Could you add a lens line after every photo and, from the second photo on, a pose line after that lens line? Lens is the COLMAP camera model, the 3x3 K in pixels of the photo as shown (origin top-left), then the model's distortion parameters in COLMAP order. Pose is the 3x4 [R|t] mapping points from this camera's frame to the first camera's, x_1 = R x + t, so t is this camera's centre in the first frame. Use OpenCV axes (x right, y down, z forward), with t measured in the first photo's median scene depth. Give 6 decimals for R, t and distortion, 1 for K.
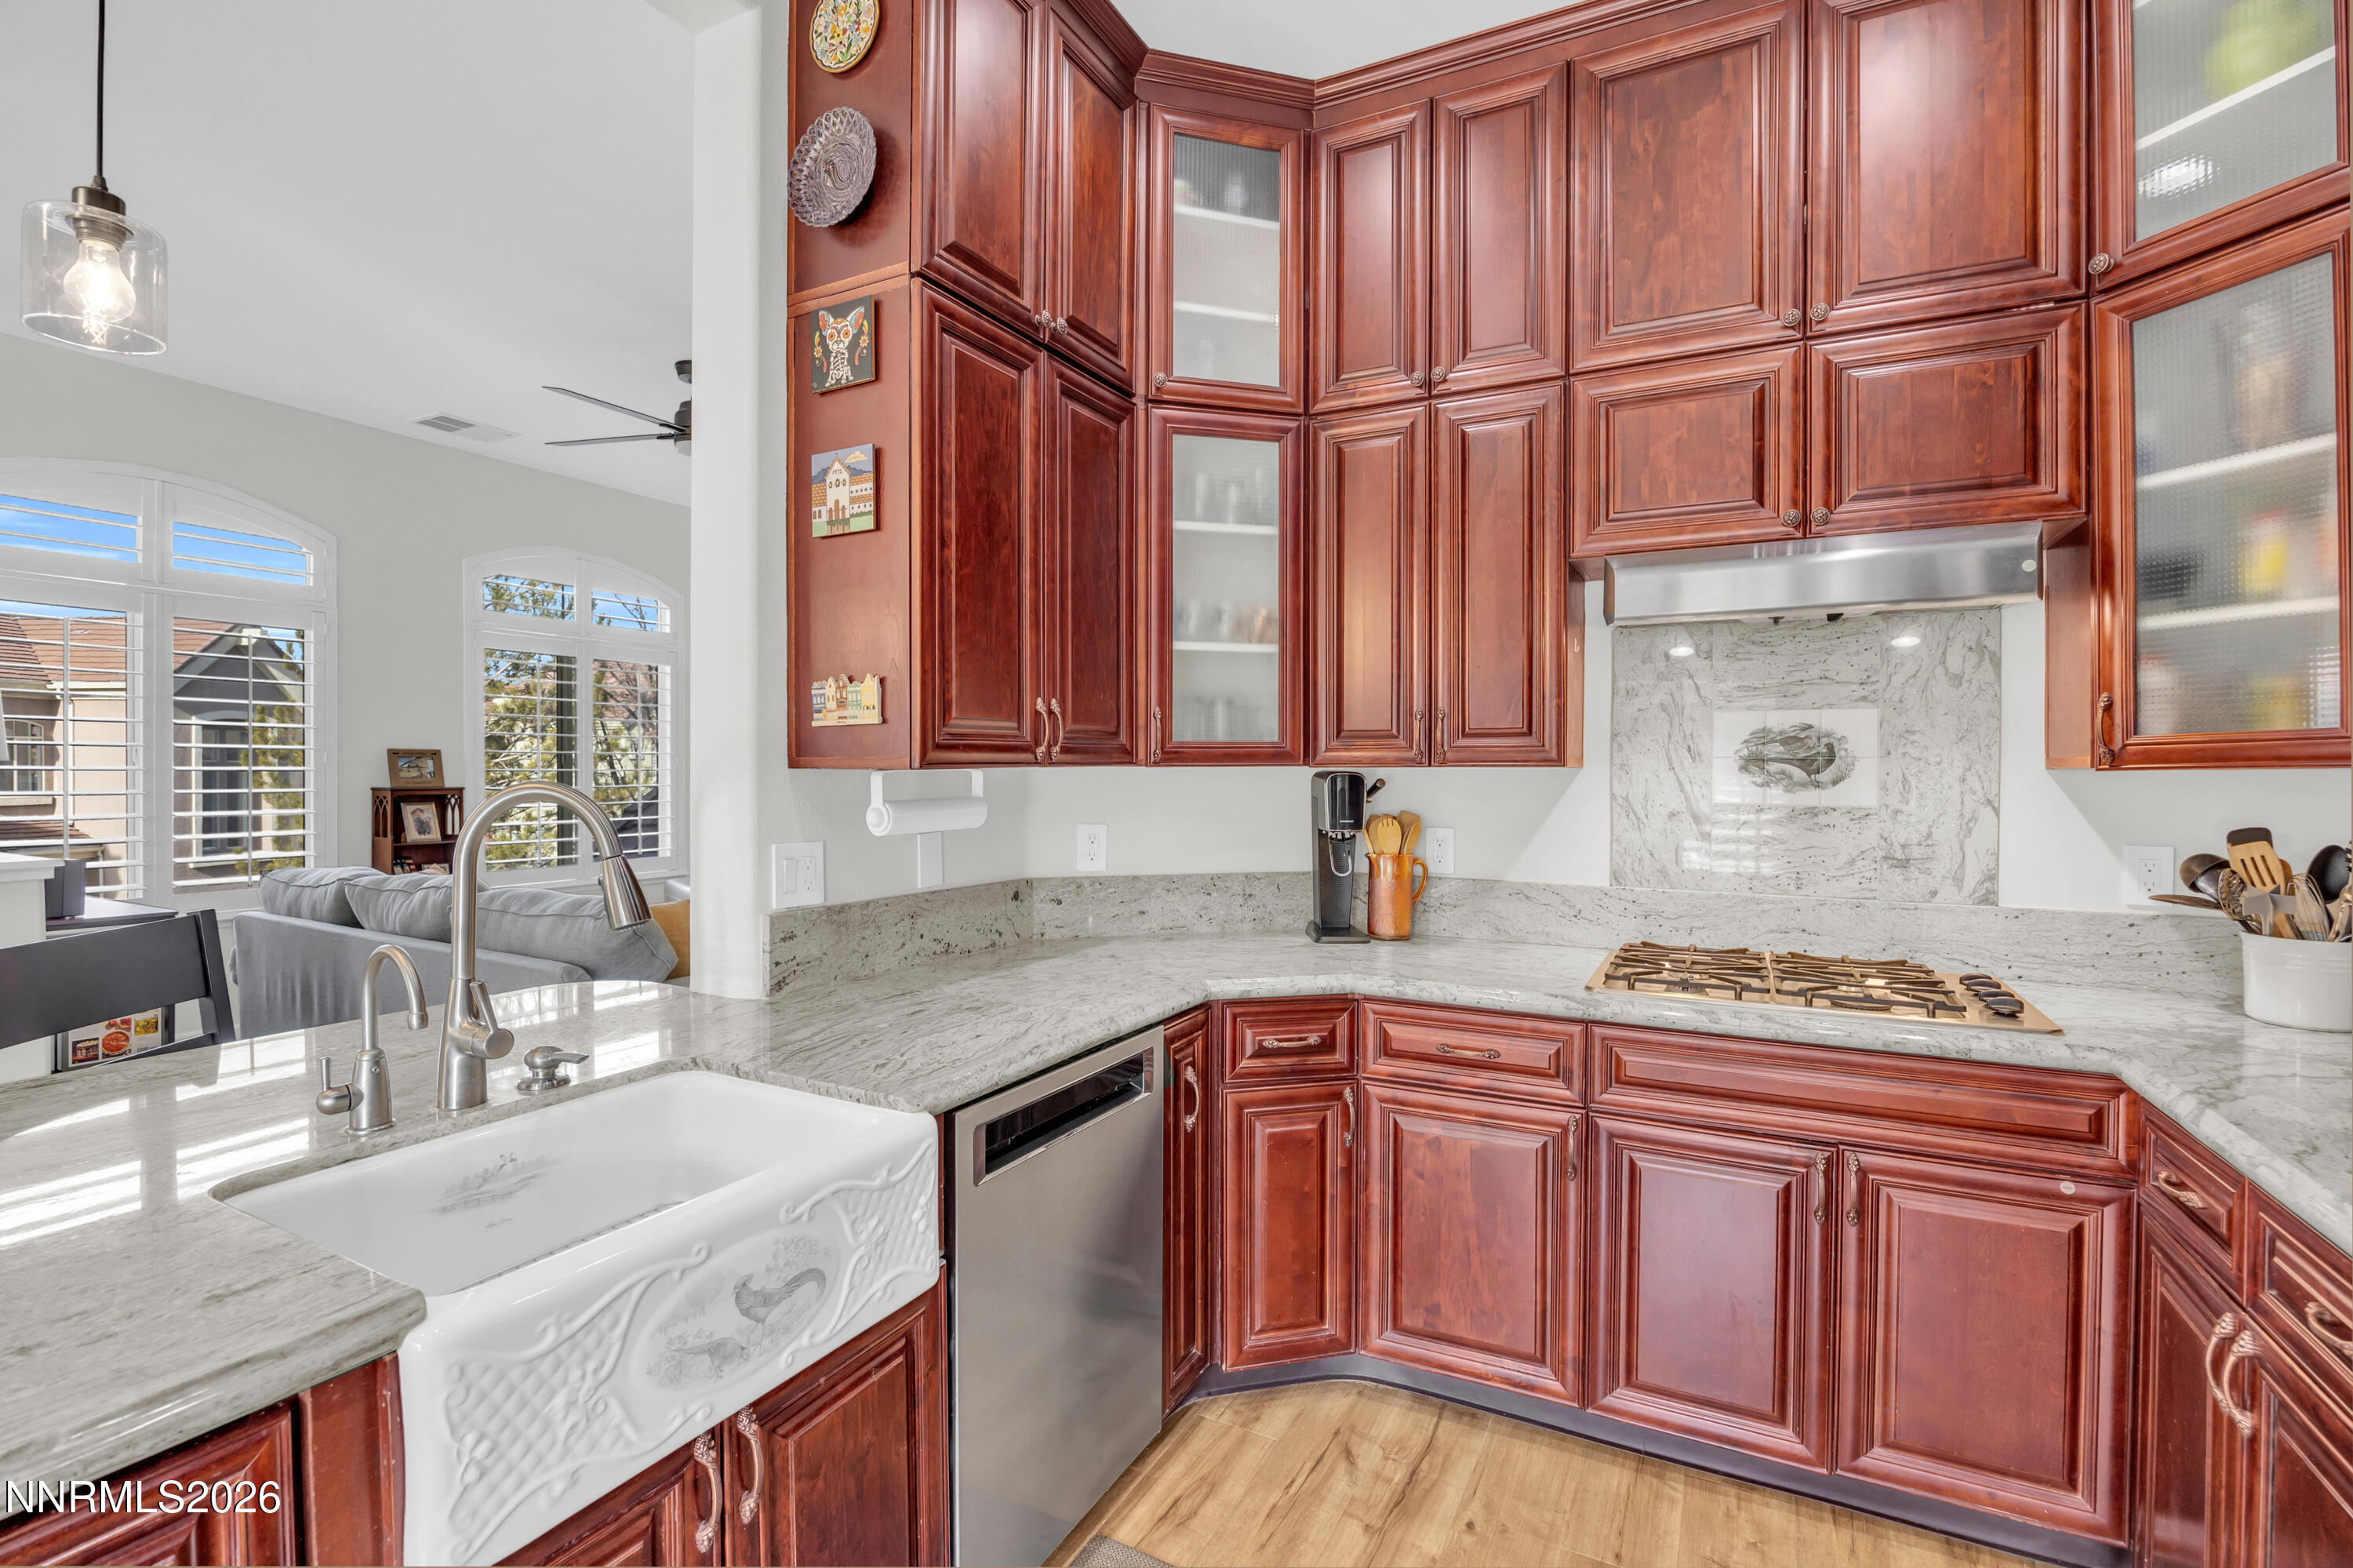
lens RADIAL K [[1060.4, 0, 1187.1], [0, 1060.4, 779.0], [0, 0, 1]] dist [-0.011878, 0.001073]
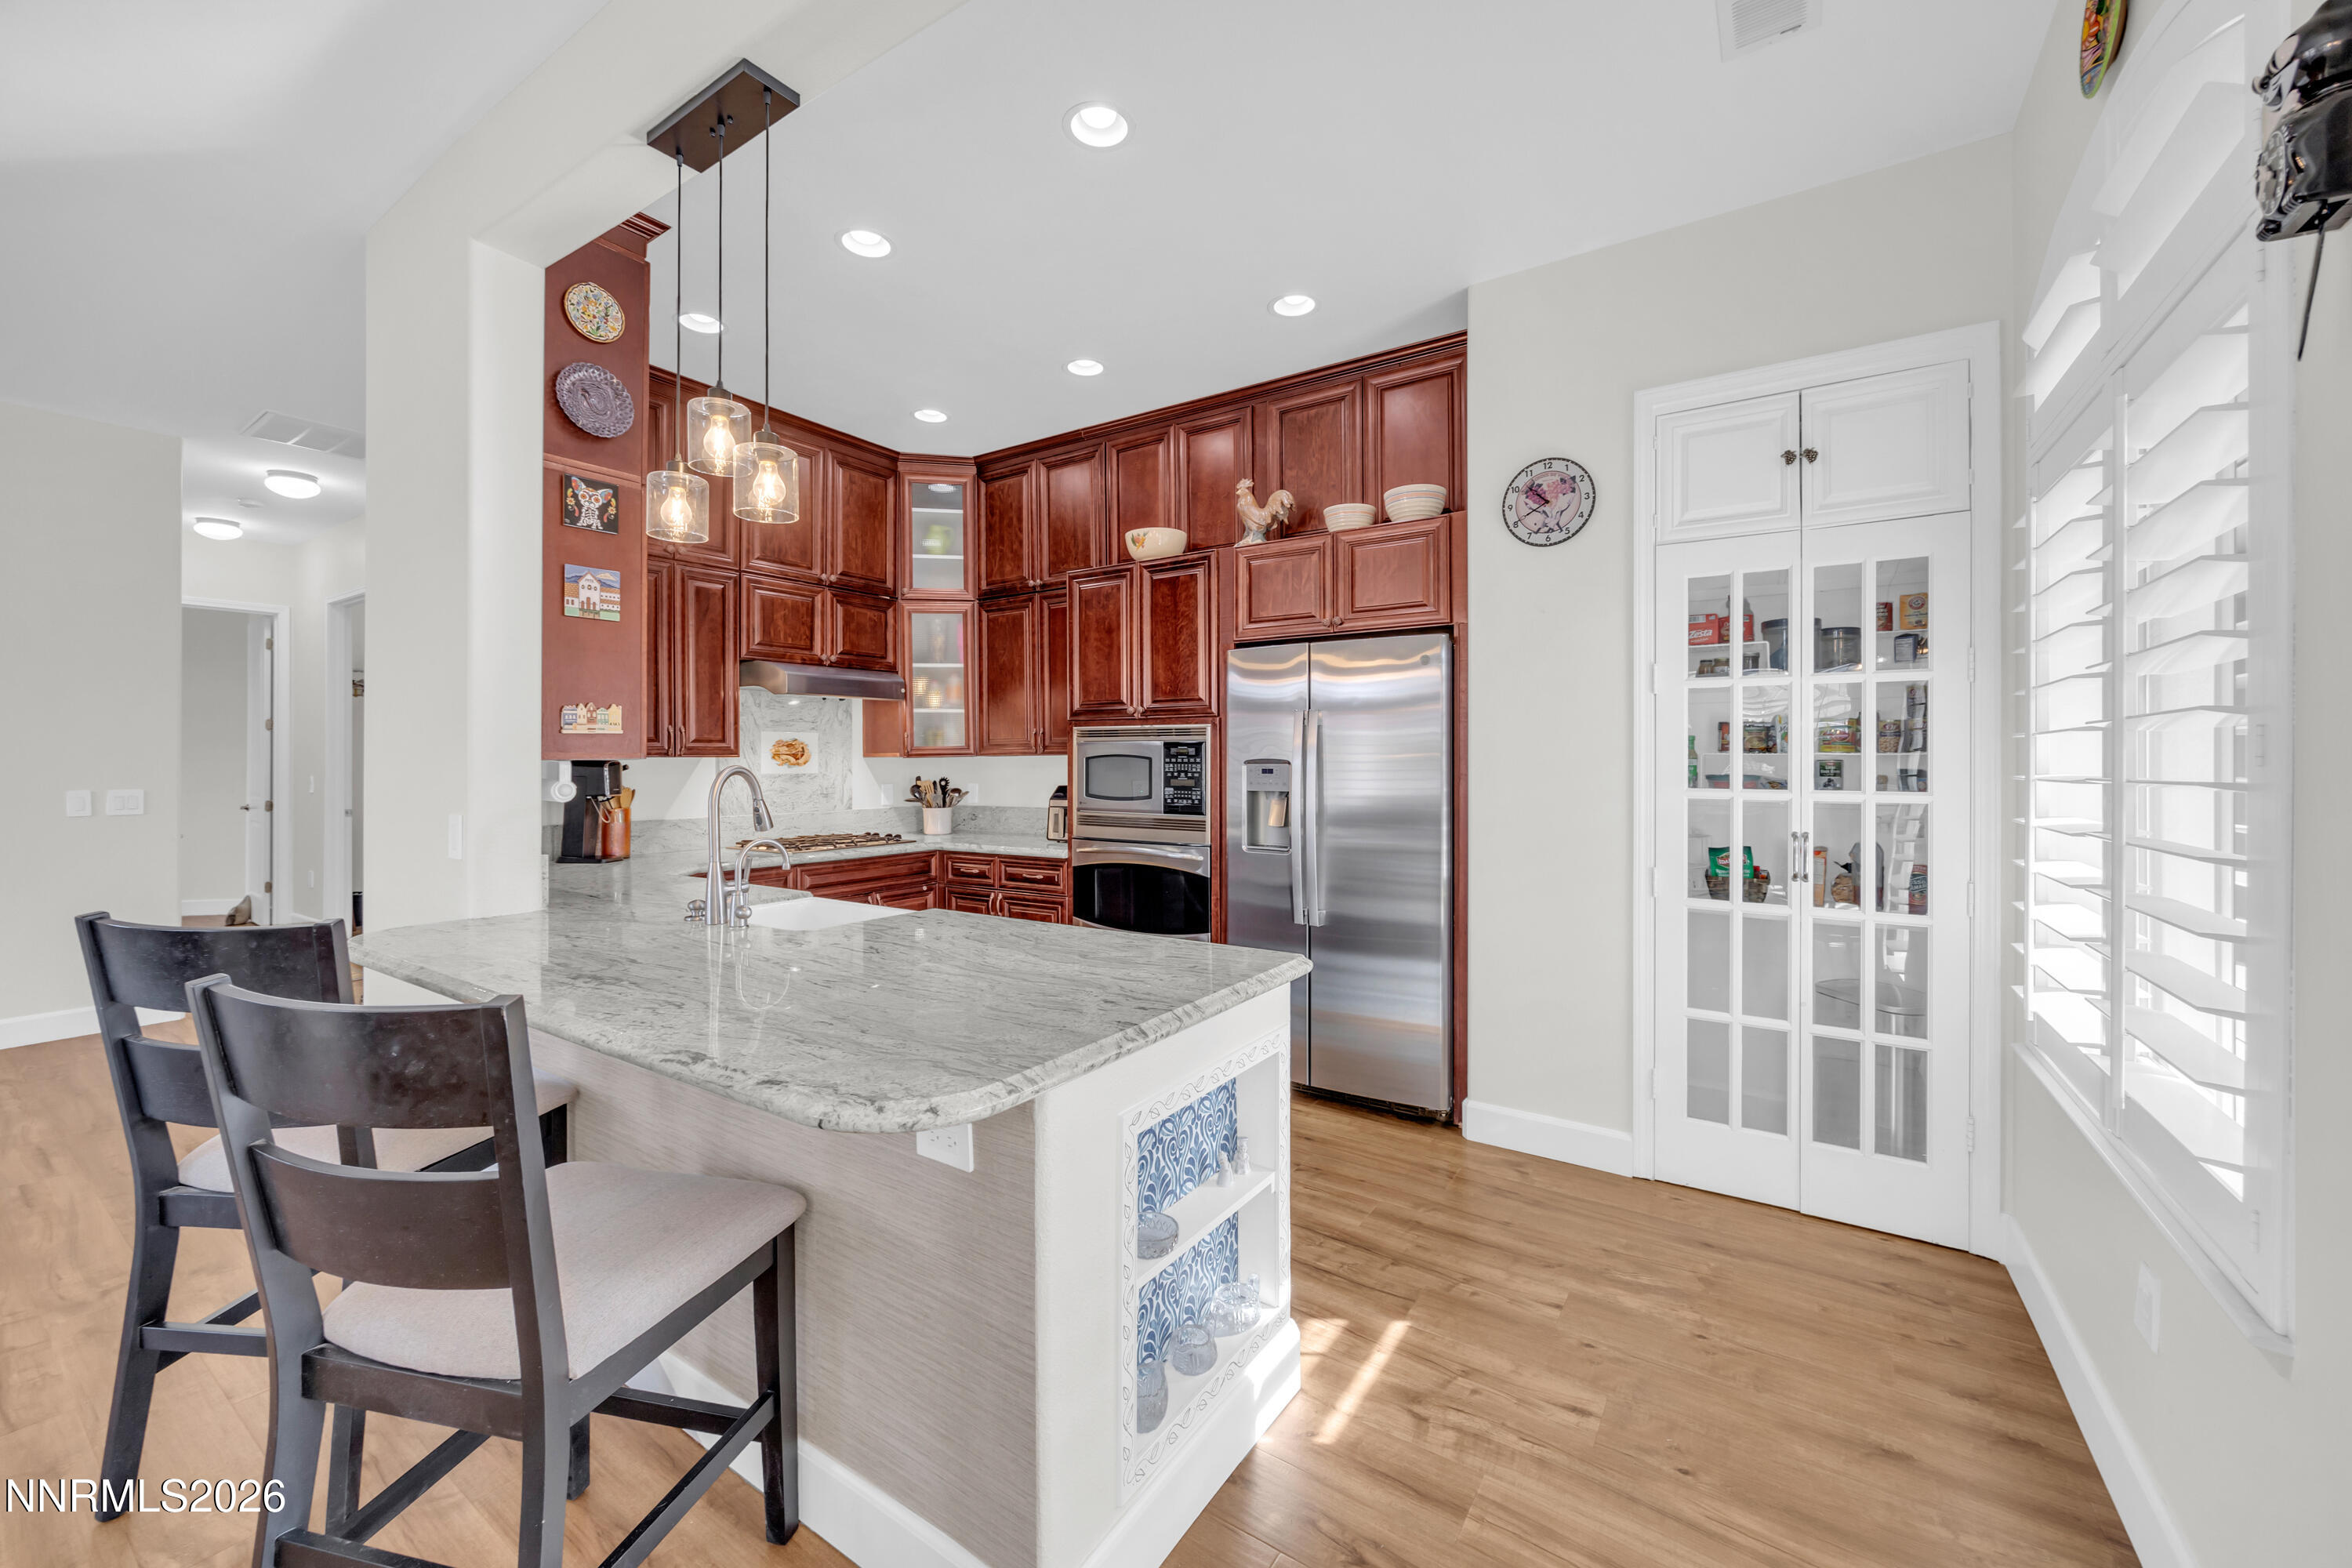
lens RADIAL K [[910.8, 0, 1179.7], [0, 910.8, 751.9], [0, 0, 1]] dist [0.000058, -0.000102]
pose [[0.104123, 0.002818, 0.994560, -1.417070], [0.011947, 0.999920, -0.004084, -0.004623], [-0.994493, 0.012308, 0.104081, -0.054335]]
